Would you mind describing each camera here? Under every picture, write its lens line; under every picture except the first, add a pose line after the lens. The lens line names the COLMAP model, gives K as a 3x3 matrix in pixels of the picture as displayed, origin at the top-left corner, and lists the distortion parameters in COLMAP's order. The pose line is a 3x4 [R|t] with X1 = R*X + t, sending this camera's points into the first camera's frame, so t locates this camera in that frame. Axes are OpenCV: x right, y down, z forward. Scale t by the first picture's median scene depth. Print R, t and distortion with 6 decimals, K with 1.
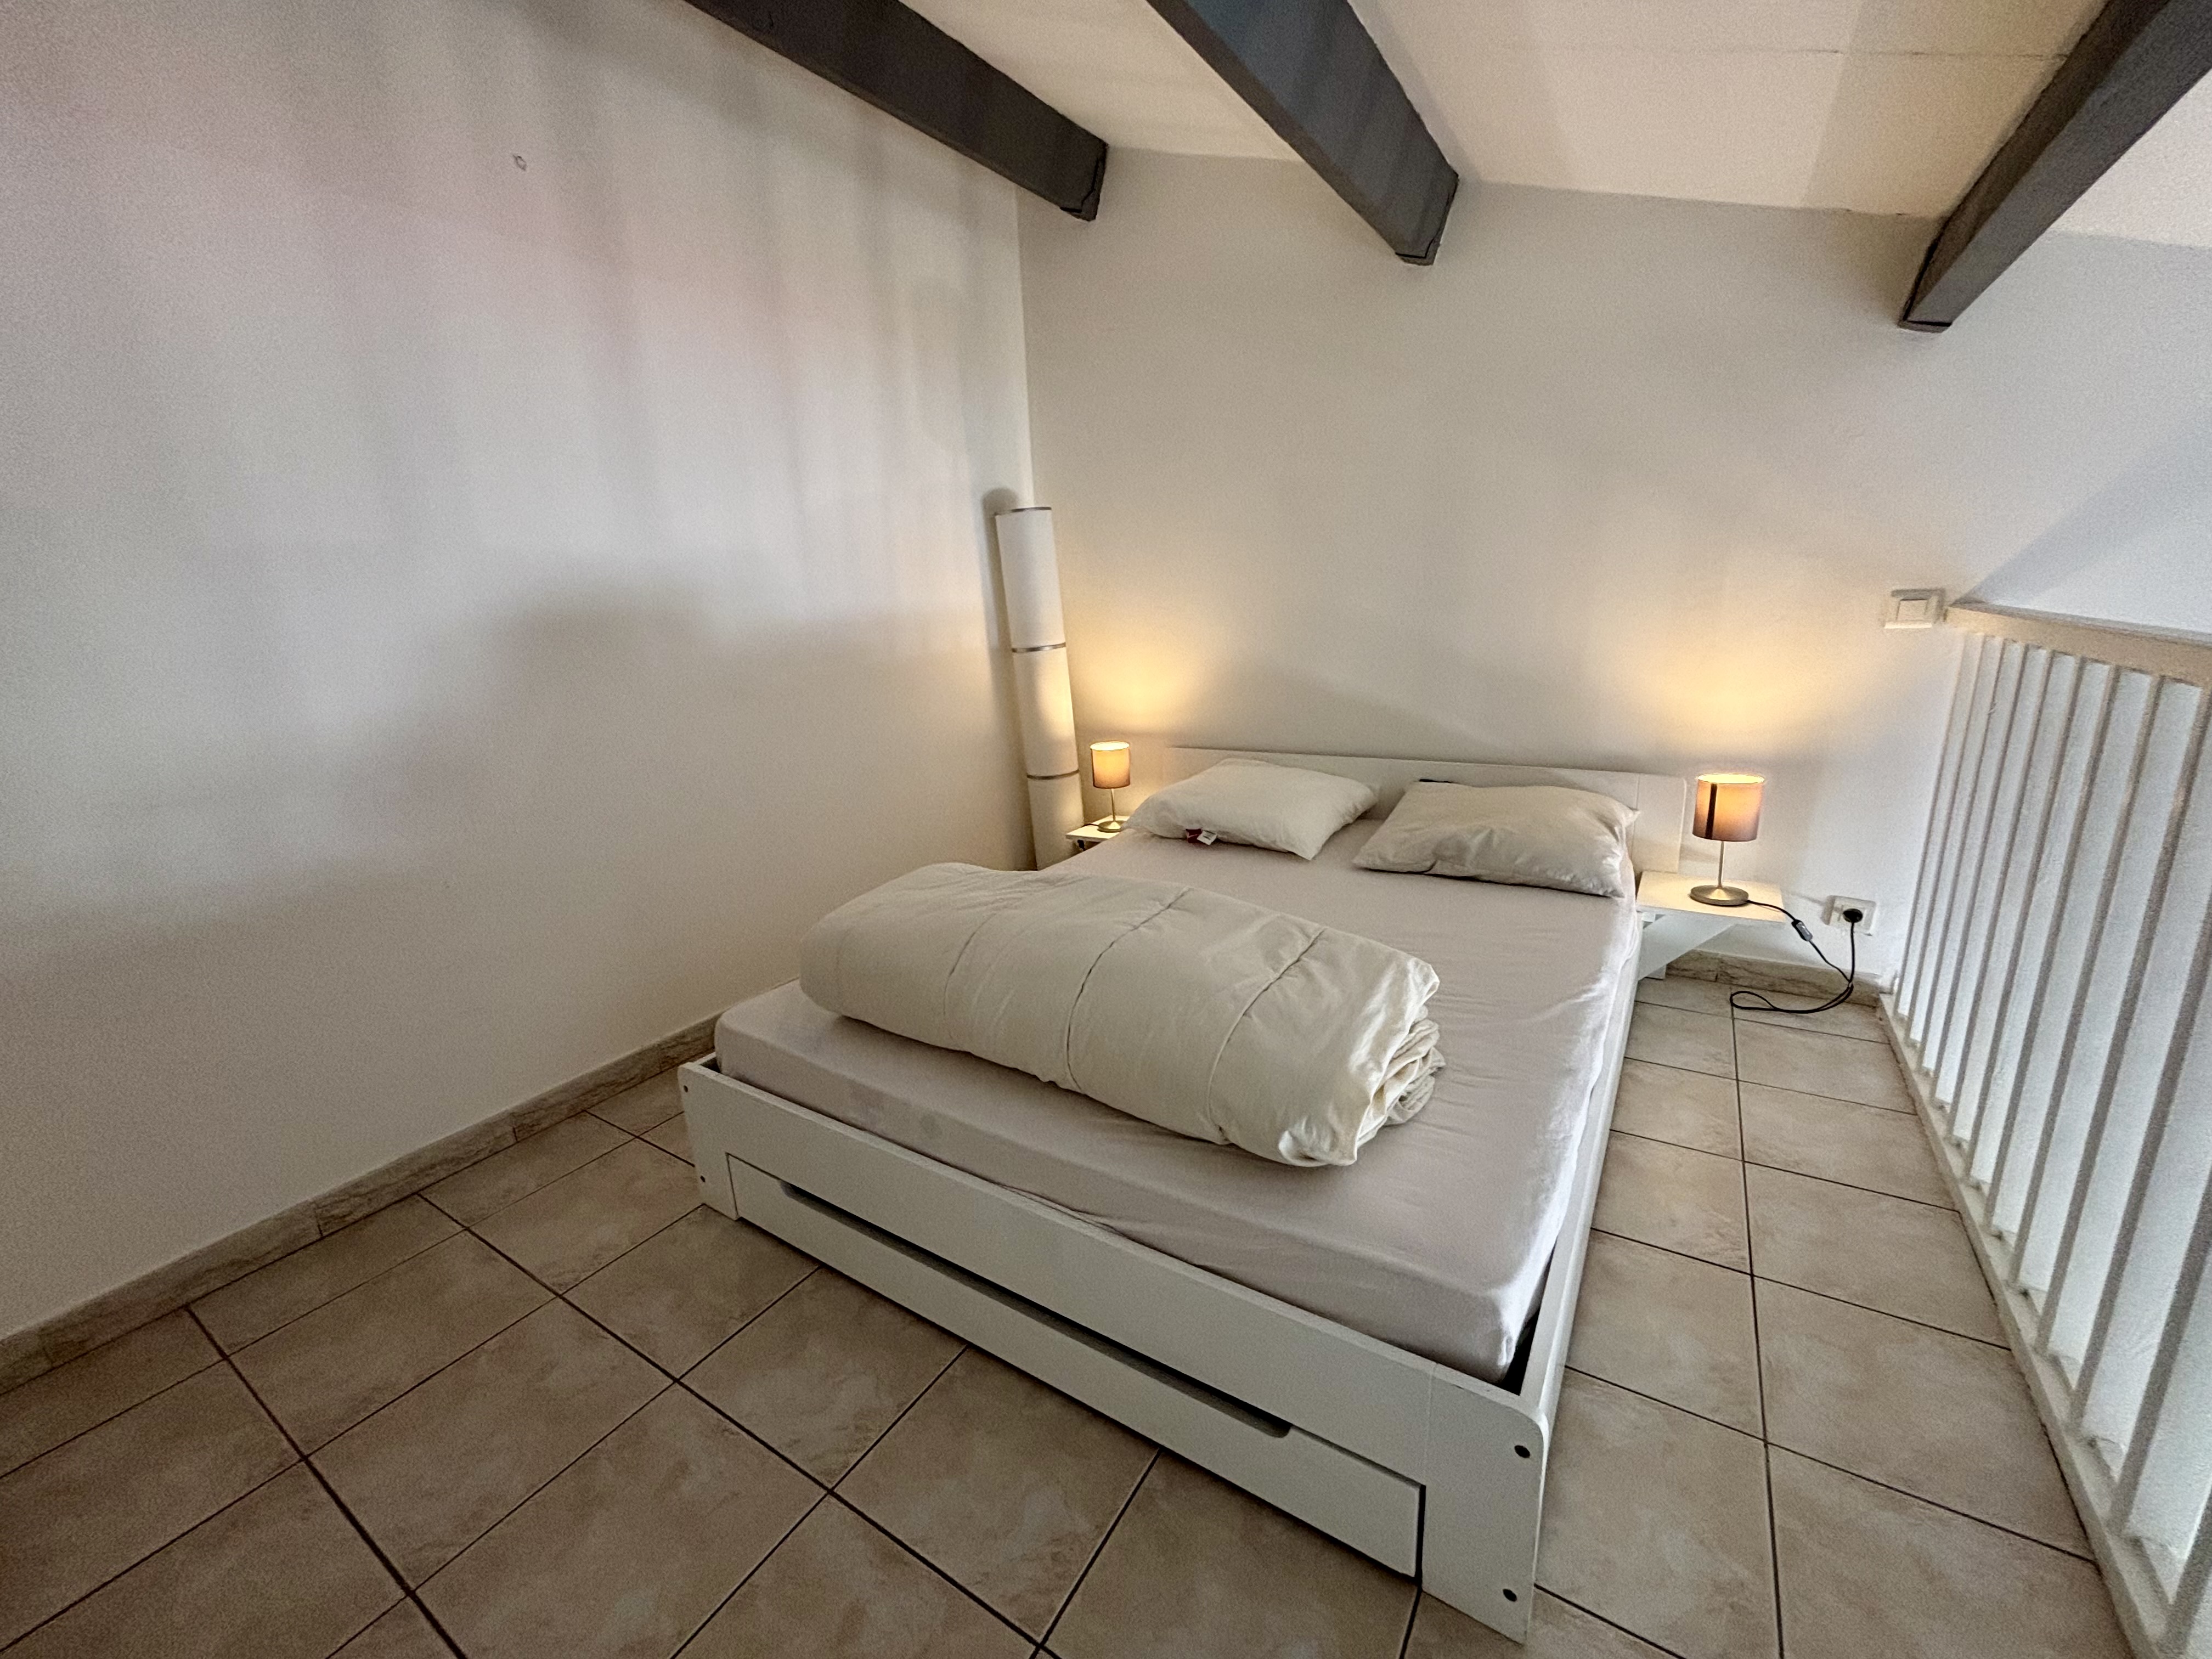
lens RADIAL K [[880.6, 0, 1106.0], [0, 880.6, 829.5], [0, 0, 1]] dist [-0.014122, 0.000006]
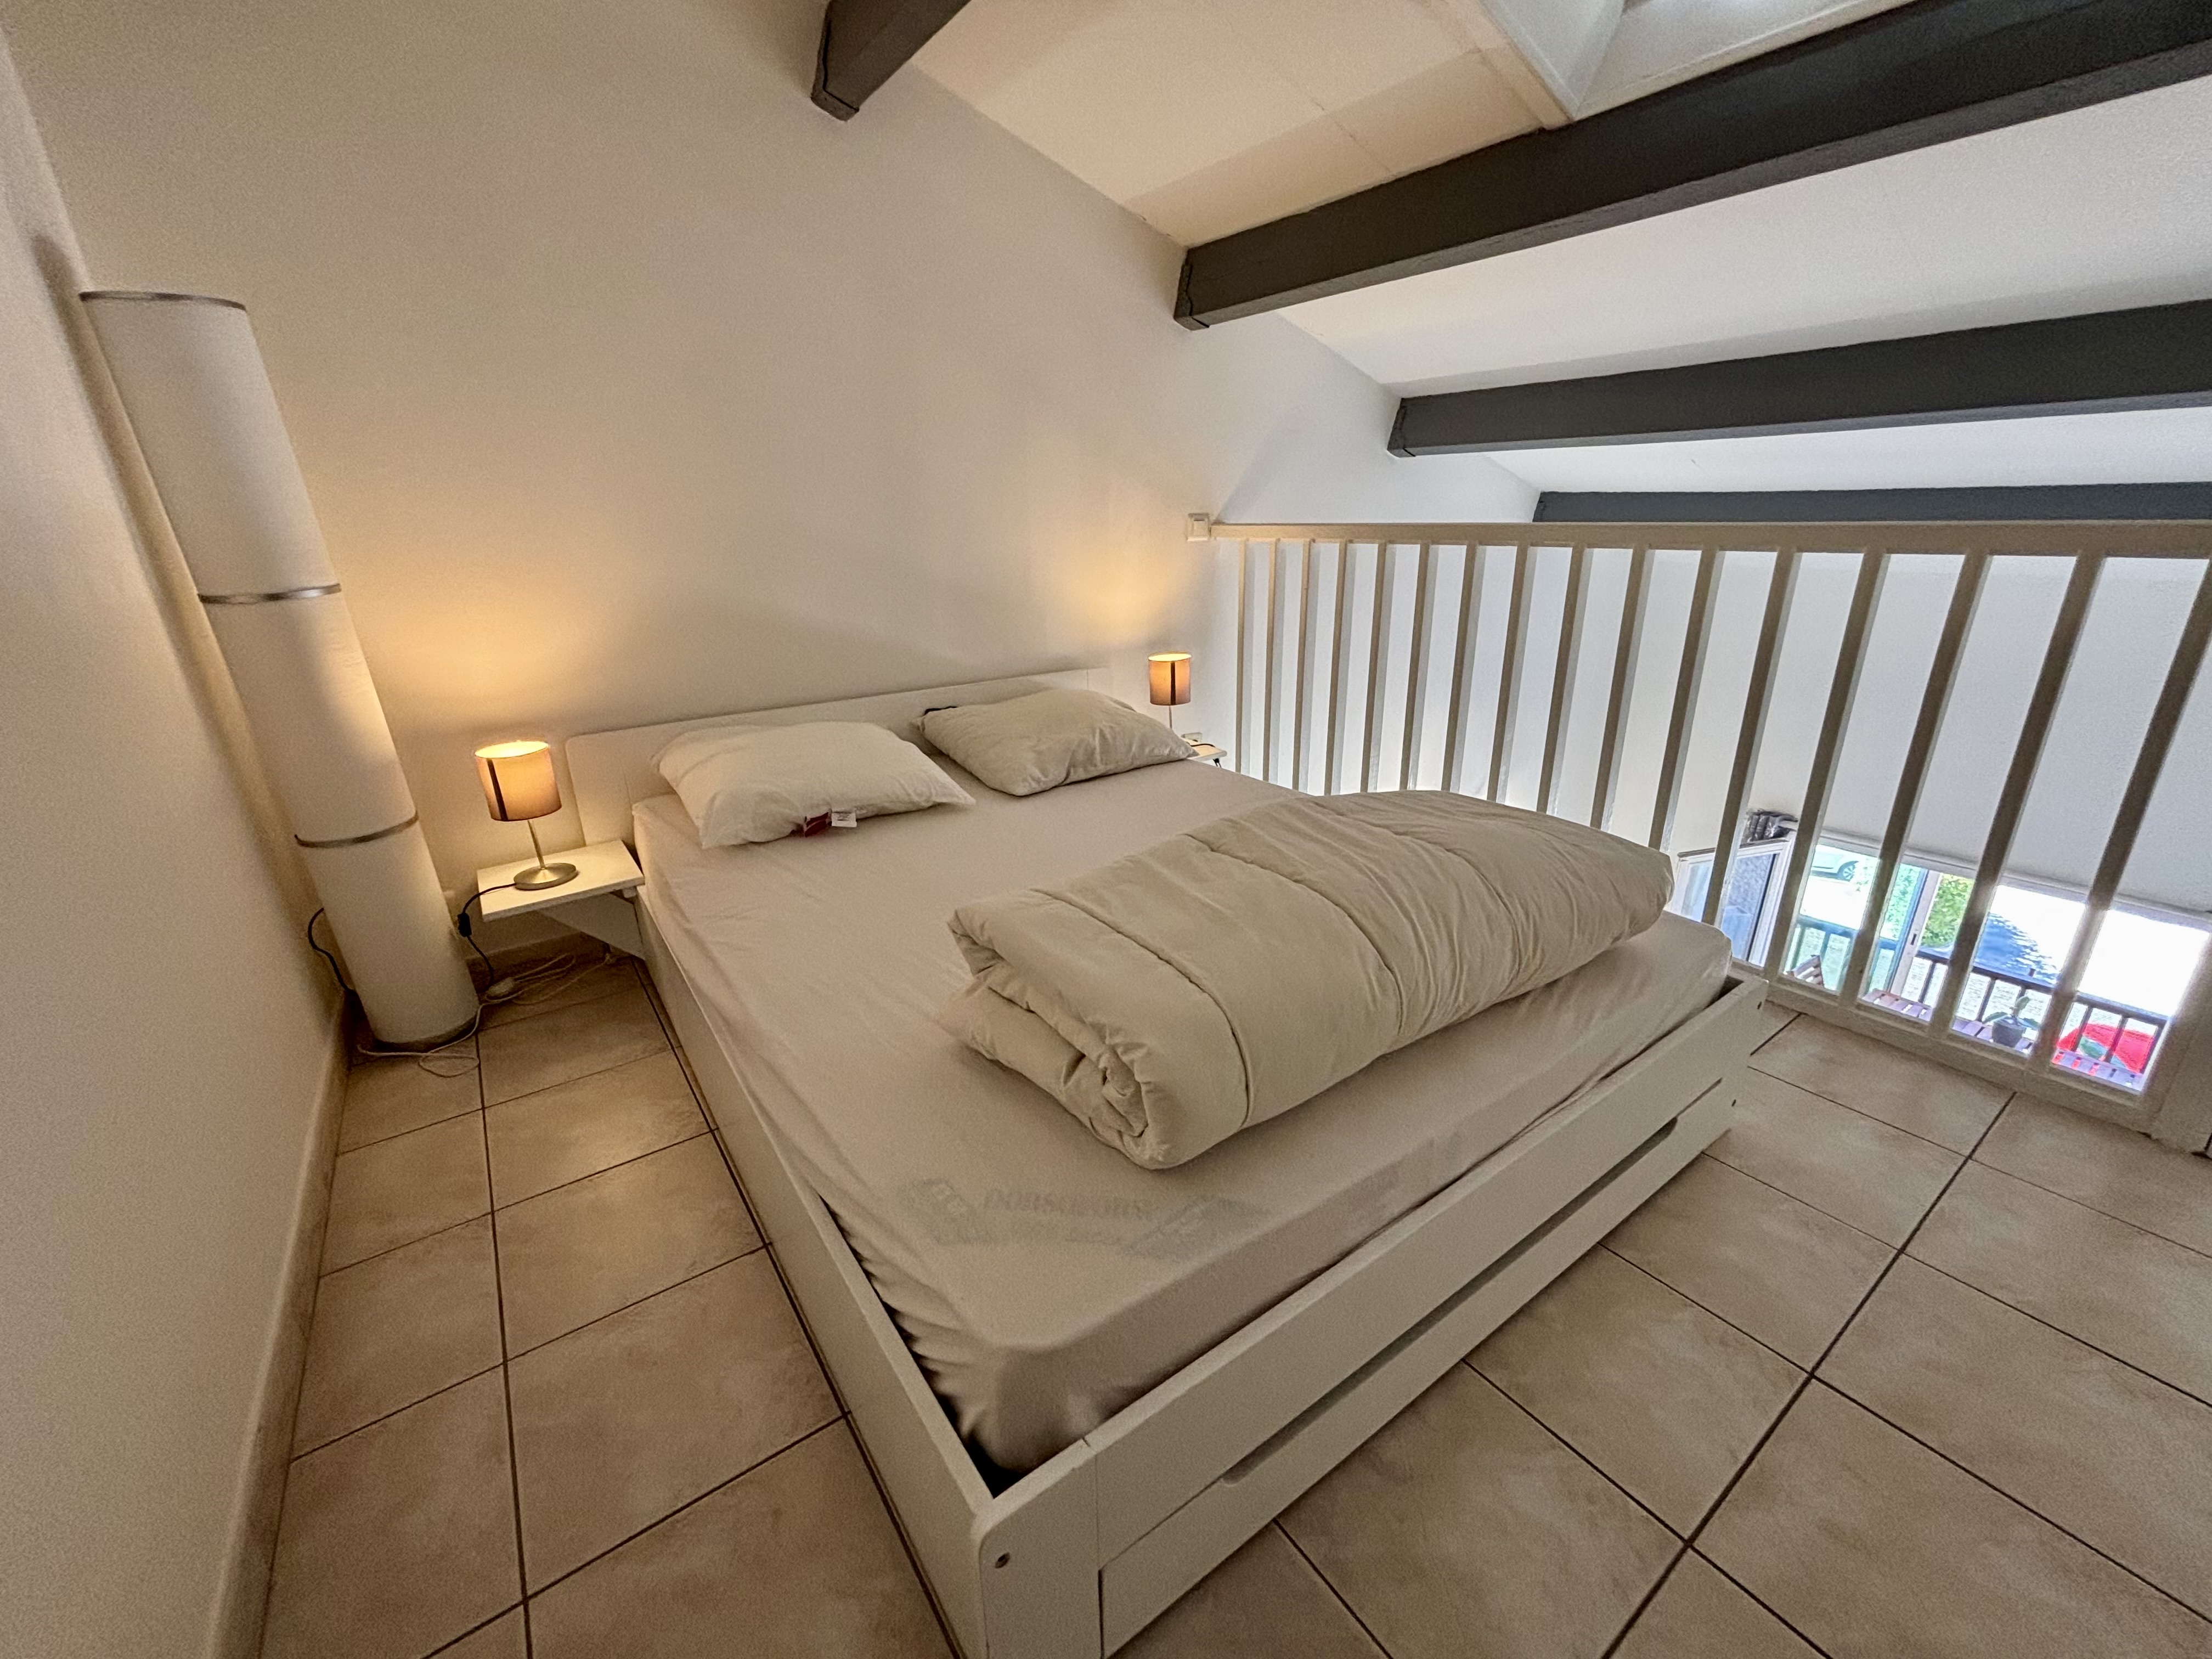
lens RADIAL K [[885.8, 0, 1106.0], [0, 885.8, 829.5], [0, 0, 1]] dist [0.004000, 0.000349]
pose [[0.381343, -0.277332, 0.881853, -0.549688], [0.232921, 0.951987, 0.198666, -0.094448], [-0.894609, 0.129642, 0.427630, 0.528536]]
